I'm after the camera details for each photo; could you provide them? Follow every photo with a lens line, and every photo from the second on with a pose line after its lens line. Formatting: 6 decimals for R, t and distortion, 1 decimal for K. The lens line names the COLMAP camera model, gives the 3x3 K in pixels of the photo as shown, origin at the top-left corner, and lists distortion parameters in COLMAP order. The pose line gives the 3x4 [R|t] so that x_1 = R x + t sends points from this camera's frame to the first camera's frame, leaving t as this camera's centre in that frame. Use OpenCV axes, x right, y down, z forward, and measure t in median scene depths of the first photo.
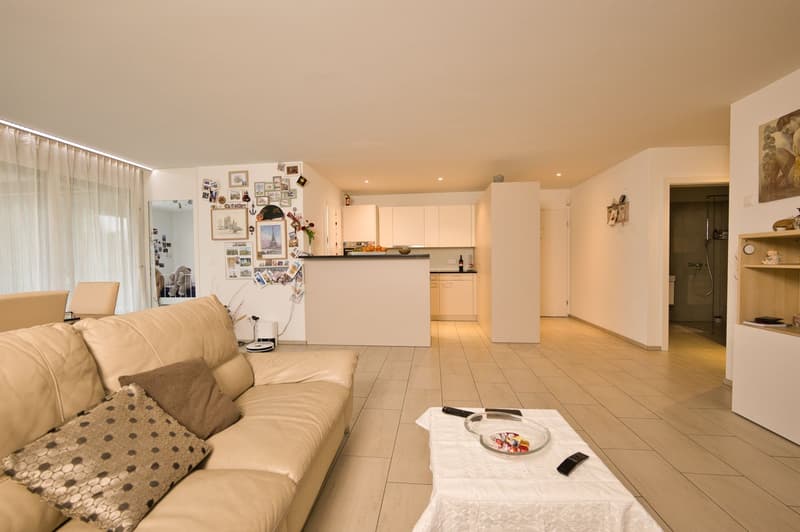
lens RADIAL K [[326.5, 0, 398.7], [0, 326.5, 266.8], [0, 0, 1]] dist [-0.024202, -0.000100]
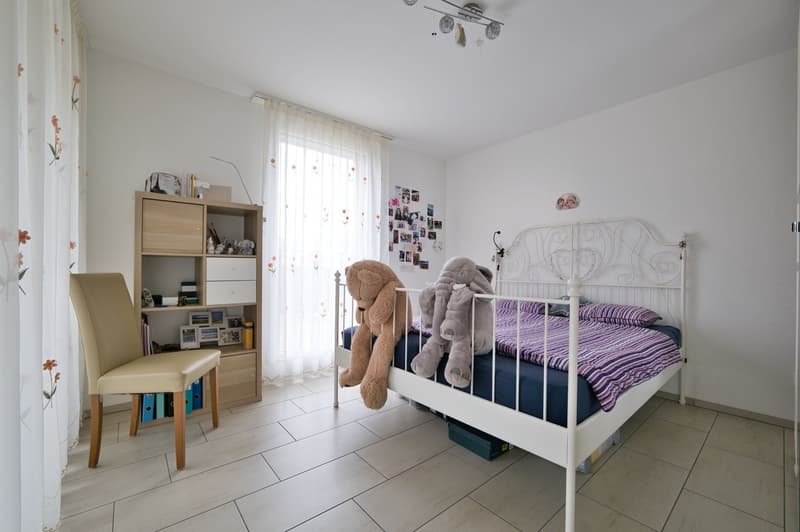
lens RADIAL K [[326.5, 0, 400.1], [0, 326.5, 270.0], [0, 0, 1]] dist [-0.024202, -0.000100]
pose [[0.719268, 0.021955, -0.694386, -0.519090], [-0.037479, 0.999271, -0.007227, 0.009842], [0.693721, 0.031223, 0.719567, 0.769253]]
